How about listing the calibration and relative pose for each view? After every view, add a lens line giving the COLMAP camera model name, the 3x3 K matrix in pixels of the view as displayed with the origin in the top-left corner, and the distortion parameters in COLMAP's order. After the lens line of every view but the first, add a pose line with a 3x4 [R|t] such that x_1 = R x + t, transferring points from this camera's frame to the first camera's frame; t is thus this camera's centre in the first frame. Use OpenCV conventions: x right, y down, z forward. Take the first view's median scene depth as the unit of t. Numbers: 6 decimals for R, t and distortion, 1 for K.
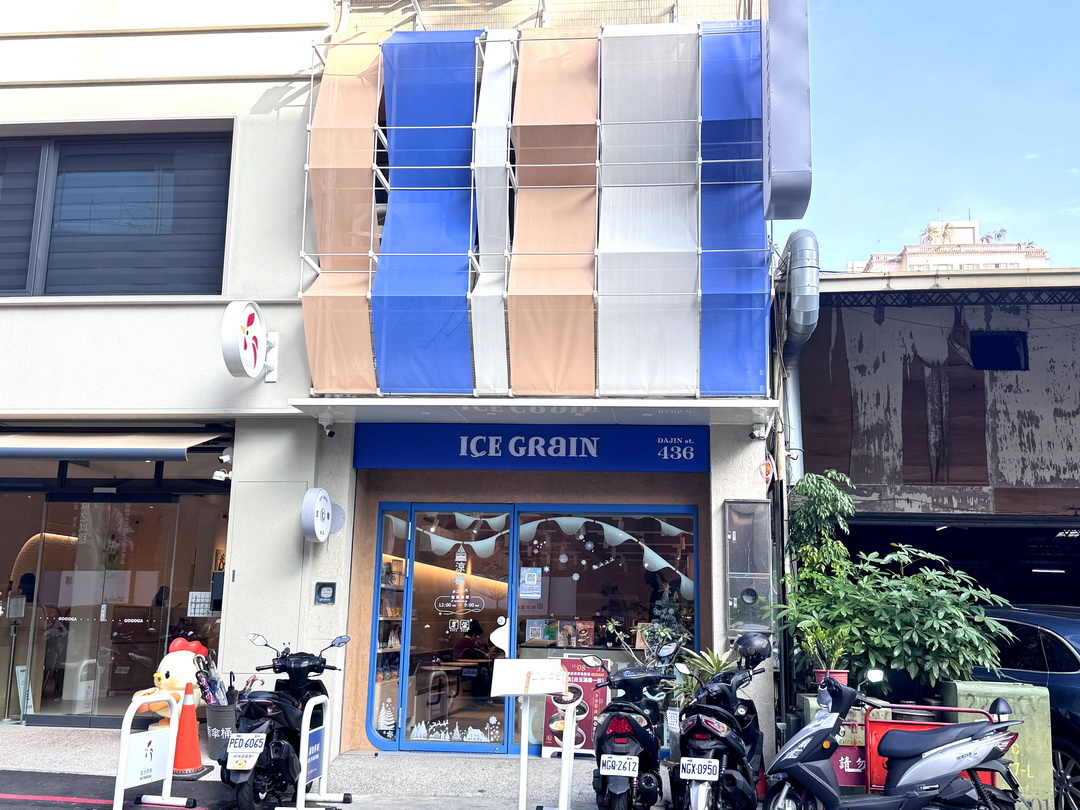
lens RADIAL K [[1037.3, 0, 540.0], [0, 1037.3, 405.0], [0, 0, 1]] dist [0.114496, -0.001628]
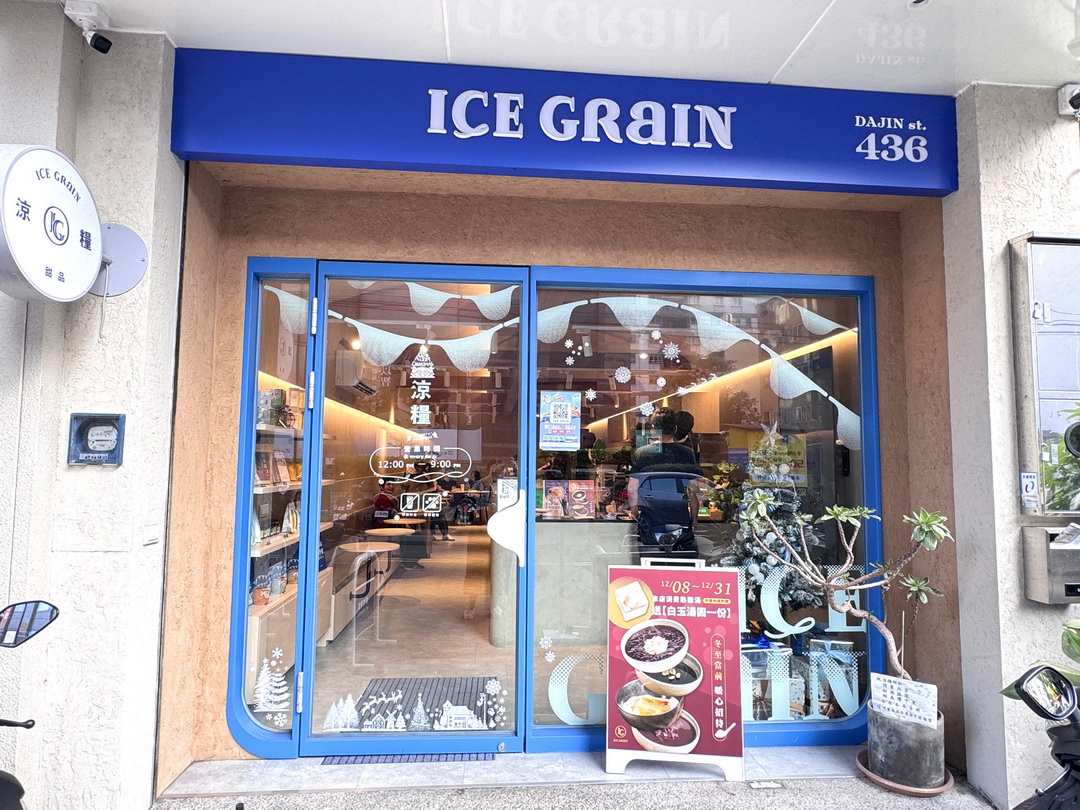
lens RADIAL K [[673.9, 0, 540.0], [0, 673.9, 405.0], [0, 0, 1]] dist [-0.000418, 0.000774]
pose [[0.983830, 0.003490, 0.179071, -0.081122], [-0.025019, 0.992685, 0.118109, 0.127671], [-0.177349, -0.120679, 0.976721, 0.696755]]
